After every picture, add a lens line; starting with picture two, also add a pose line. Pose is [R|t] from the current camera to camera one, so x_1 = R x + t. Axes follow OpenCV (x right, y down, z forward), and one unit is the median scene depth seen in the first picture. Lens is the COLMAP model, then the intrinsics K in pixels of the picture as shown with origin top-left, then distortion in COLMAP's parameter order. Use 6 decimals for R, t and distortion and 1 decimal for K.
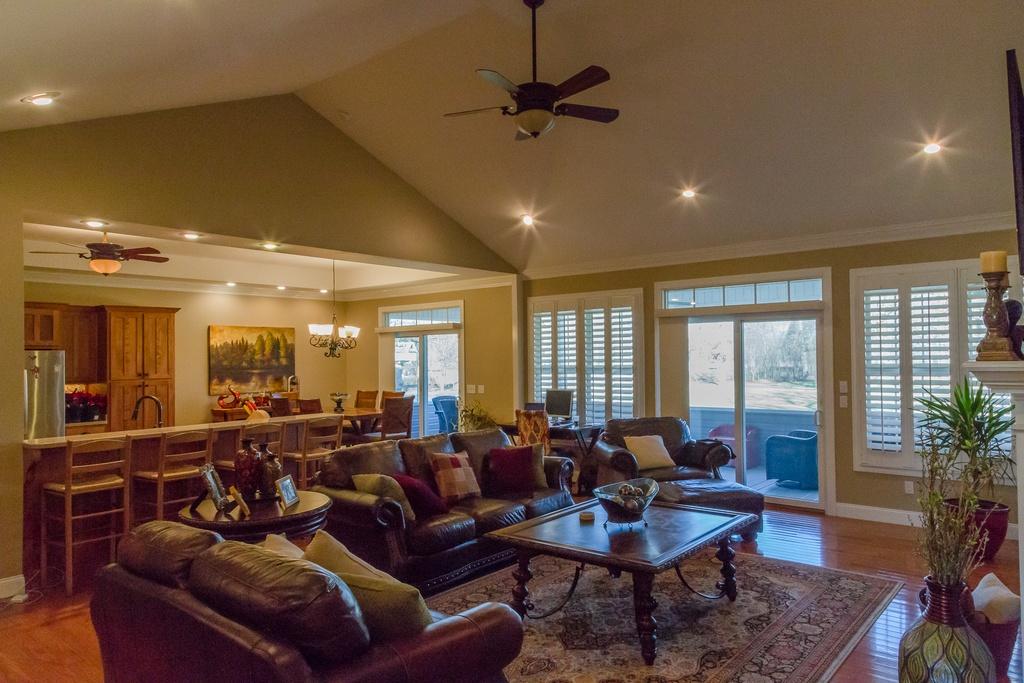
lens RADIAL K [[675.0, 0, 512.0], [0, 675.0, 341.5], [0, 0, 1]] dist [-0.000945, -0.000358]
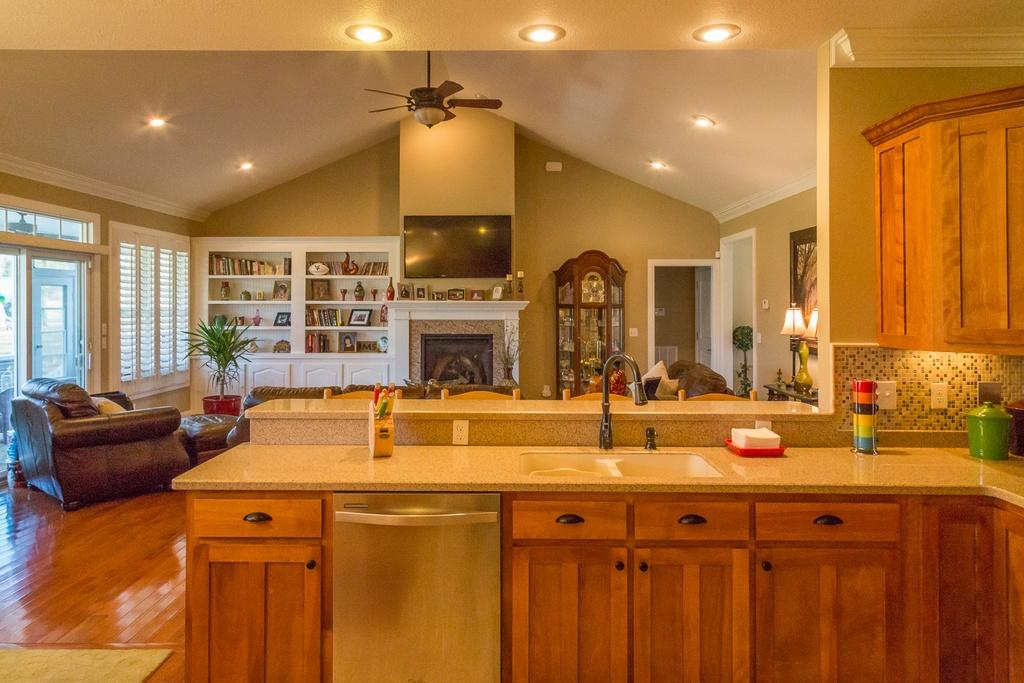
lens RADIAL K [[672.4, 0, 512.5], [0, 672.4, 299.6], [0, 0, 1]] dist [0.001855, 0.000430]
pose [[-0.638458, 0.013986, 0.769530, -0.744394], [-0.010185, 0.999594, -0.026618, 0.042520], [-0.769590, -0.024832, -0.638056, 1.185965]]
